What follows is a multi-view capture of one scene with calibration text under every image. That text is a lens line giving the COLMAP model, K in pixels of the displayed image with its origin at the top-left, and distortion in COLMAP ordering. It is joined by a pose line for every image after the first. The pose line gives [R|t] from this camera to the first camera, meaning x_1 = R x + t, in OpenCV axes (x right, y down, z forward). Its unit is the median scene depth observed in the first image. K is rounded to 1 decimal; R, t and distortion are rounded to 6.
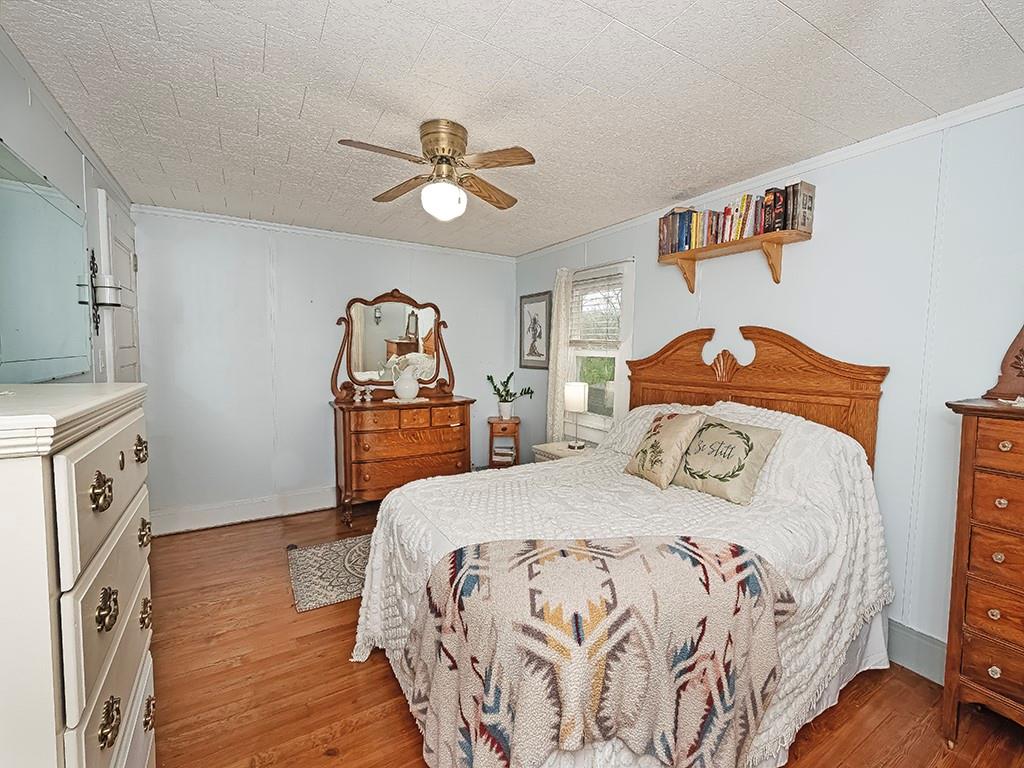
lens RADIAL K [[450.6, 0, 527.4], [0, 450.6, 377.8], [0, 0, 1]] dist [0.001947, -0.000199]
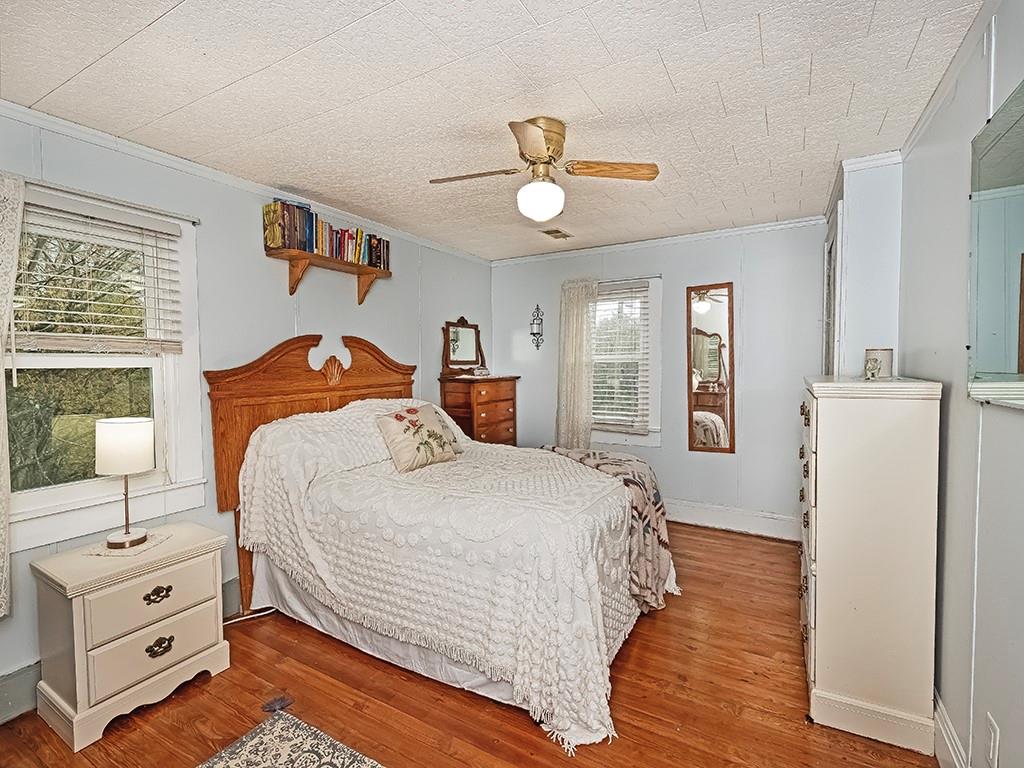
lens RADIAL K [[450.6, 0, 527.4], [0, 450.6, 377.8], [0, 0, 1]] dist [0.001947, -0.000199]
pose [[-0.463907, -0.042816, 0.884849, -0.770729], [0.054102, 0.995598, 0.076539, -0.068748], [-0.884230, 0.083379, -0.459548, 1.115348]]
